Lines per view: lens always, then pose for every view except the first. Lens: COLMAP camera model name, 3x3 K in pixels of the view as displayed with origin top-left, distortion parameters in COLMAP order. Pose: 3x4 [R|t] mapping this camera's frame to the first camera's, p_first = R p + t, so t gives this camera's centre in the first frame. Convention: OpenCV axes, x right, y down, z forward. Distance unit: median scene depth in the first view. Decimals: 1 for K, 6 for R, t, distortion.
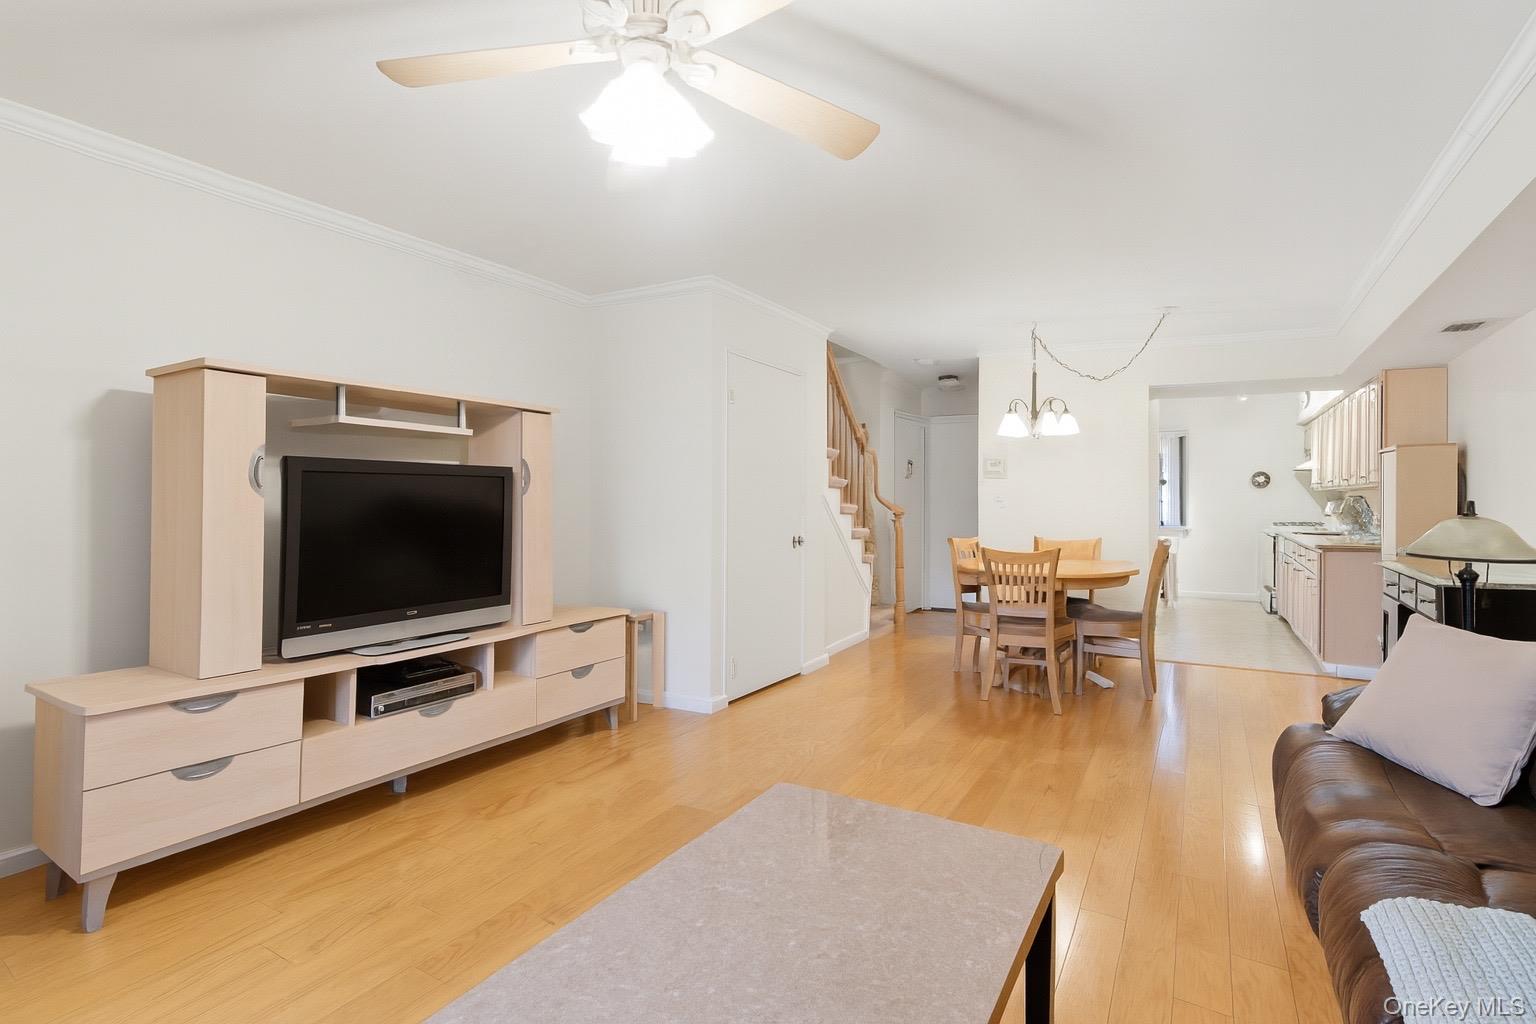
lens RADIAL K [[703.8, 0, 768.0], [0, 703.8, 512.0], [0, 0, 1]] dist [0.000610, 0.000379]
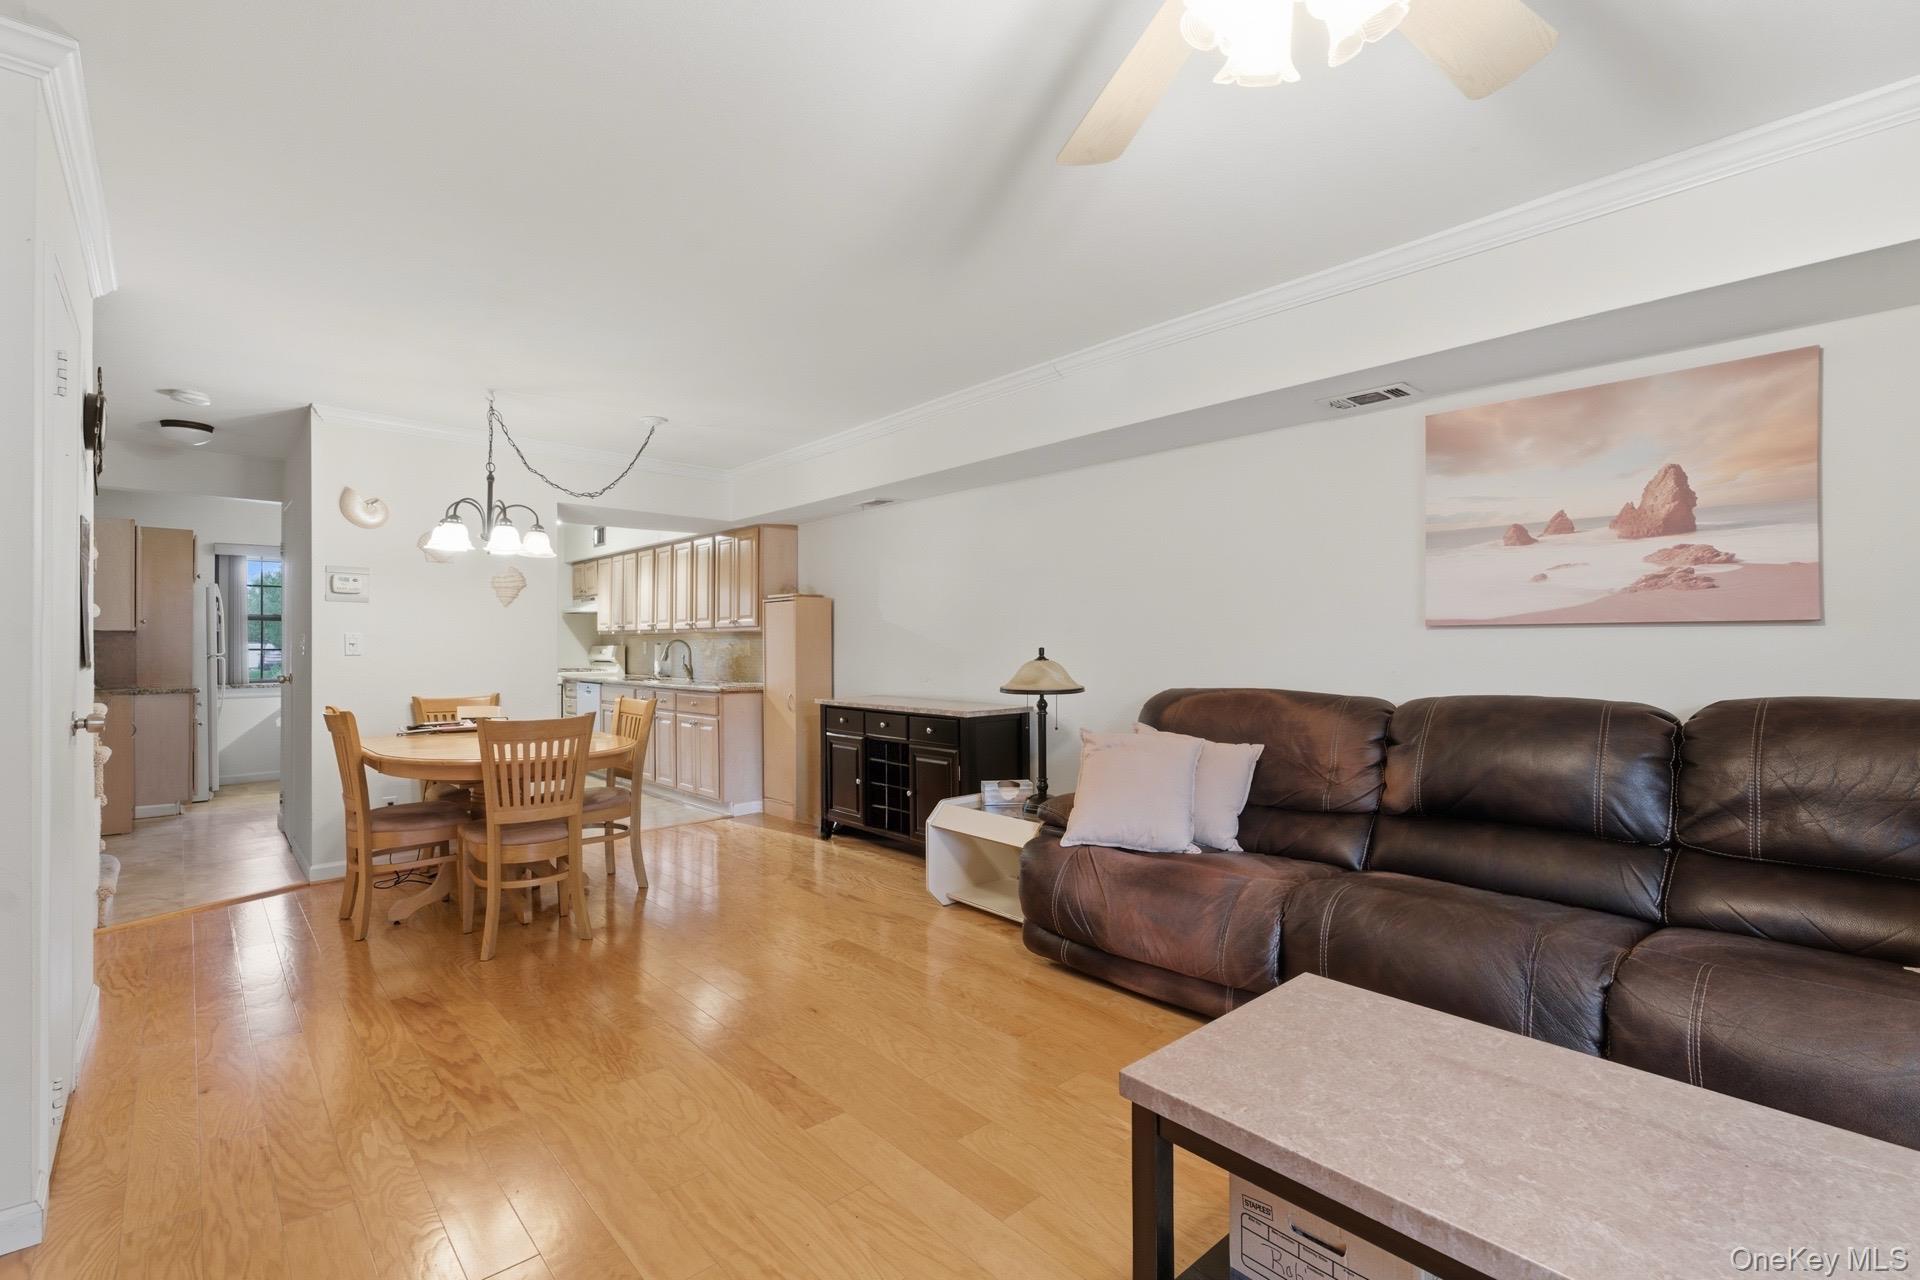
lens RADIAL K [[879.8, 0, 960.0], [0, 879.8, 640.0], [0, 0, 1]] dist [0.000610, 0.000379]
pose [[0.282640, -0.000023, 0.959226, -0.250283], [0.020490, 0.999772, -0.006013, -0.009737], [-0.959007, 0.021354, 0.282576, 0.260627]]
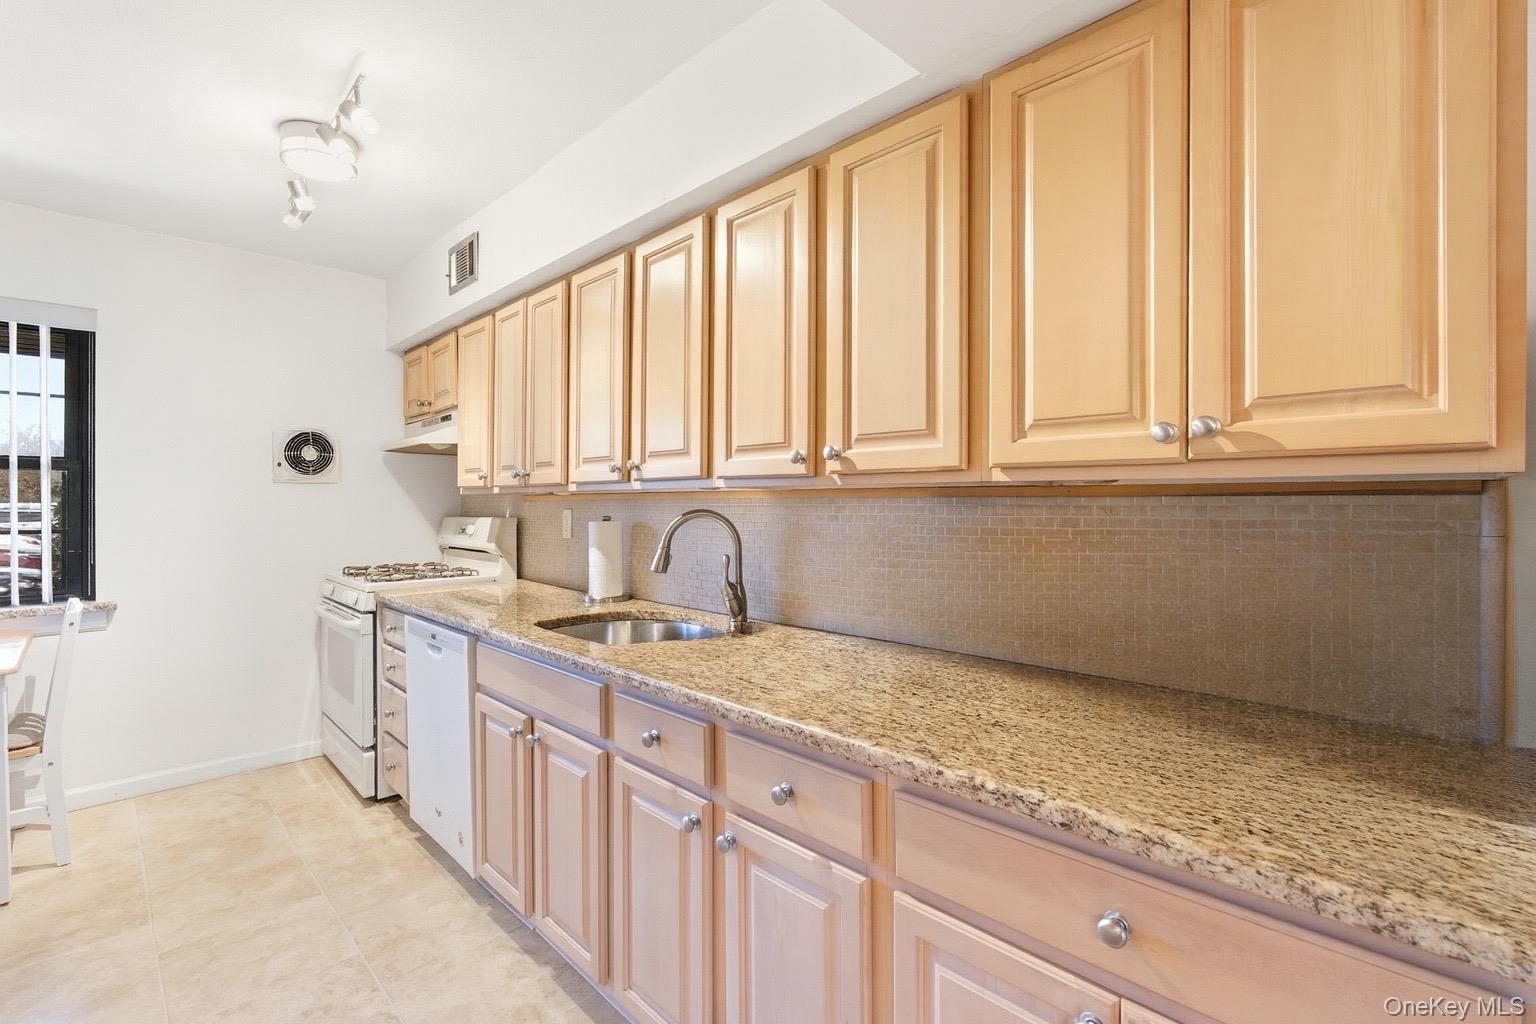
lens RADIAL K [[703.8, 0, 768.0], [0, 703.8, 512.0], [0, 0, 1]] dist [0.000610, 0.000379]
pose [[0.233644, -0.013441, 0.972229, 0.480836], [0.014432, 0.999842, 0.010355, -0.027593], [-0.972215, 0.011612, 0.233801, 0.867553]]
